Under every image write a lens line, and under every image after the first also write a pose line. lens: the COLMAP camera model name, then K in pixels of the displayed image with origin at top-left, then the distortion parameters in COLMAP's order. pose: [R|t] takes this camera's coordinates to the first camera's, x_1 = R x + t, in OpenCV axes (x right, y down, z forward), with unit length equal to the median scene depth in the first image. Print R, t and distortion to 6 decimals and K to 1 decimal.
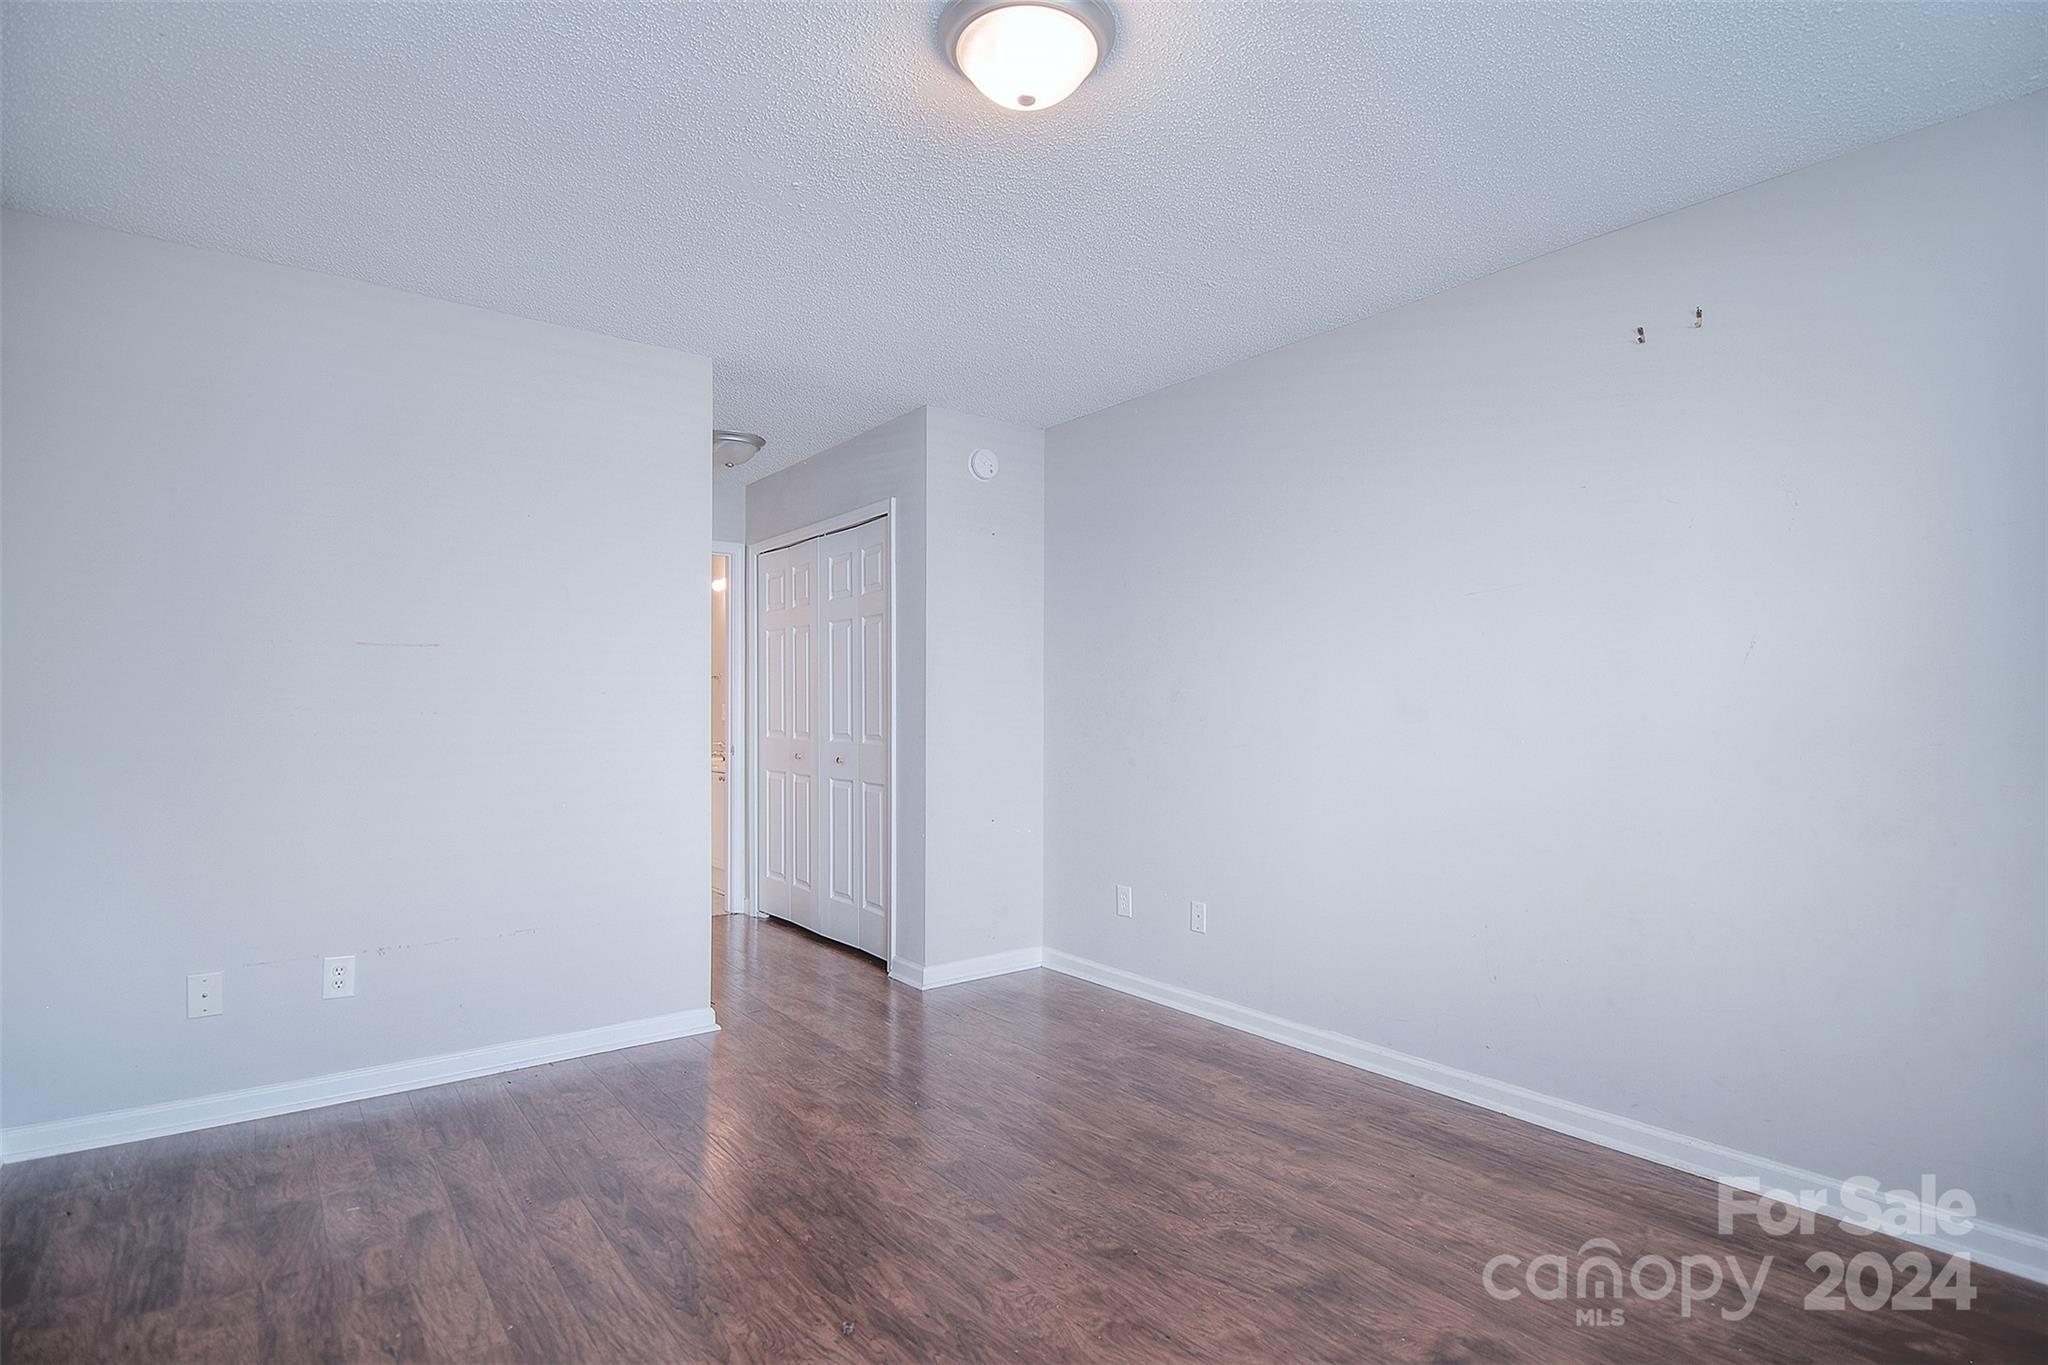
lens RADIAL K [[995.2, 0, 1029.0], [0, 995.2, 689.3], [0, 0, 1]] dist [-0.002371, -0.012419]
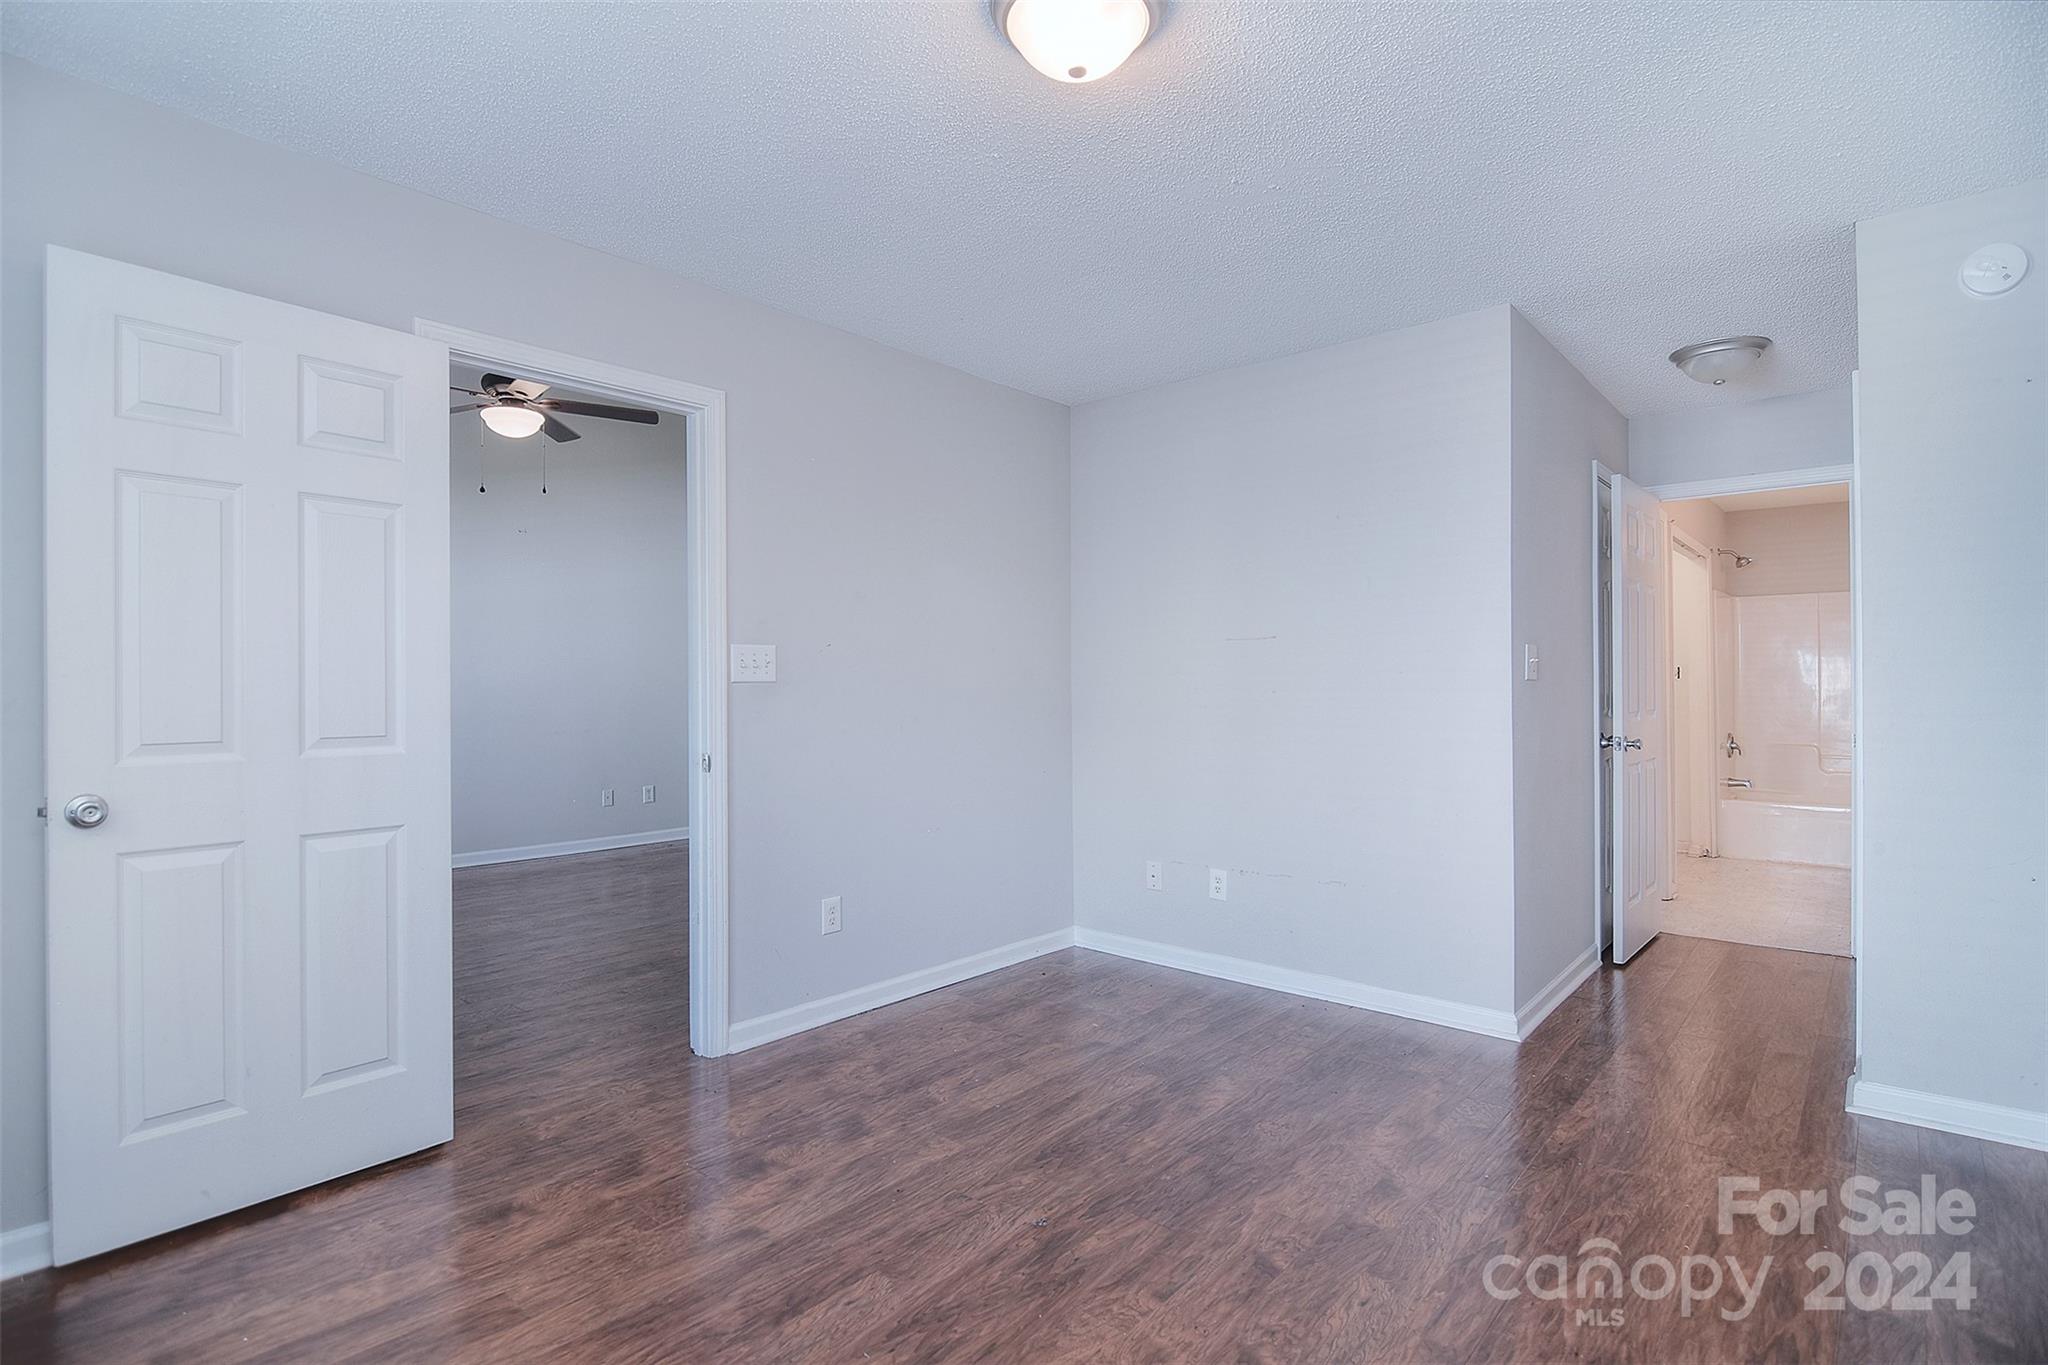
lens RADIAL K [[995.2, 0, 1029.0], [0, 995.2, 689.3], [0, 0, 1]] dist [-0.002371, -0.012419]
pose [[0.192293, -0.000557, -0.981337, 0.719574], [0.023634, 0.999712, 0.004064, 0.011769], [0.981053, -0.023974, 0.192251, 0.586141]]
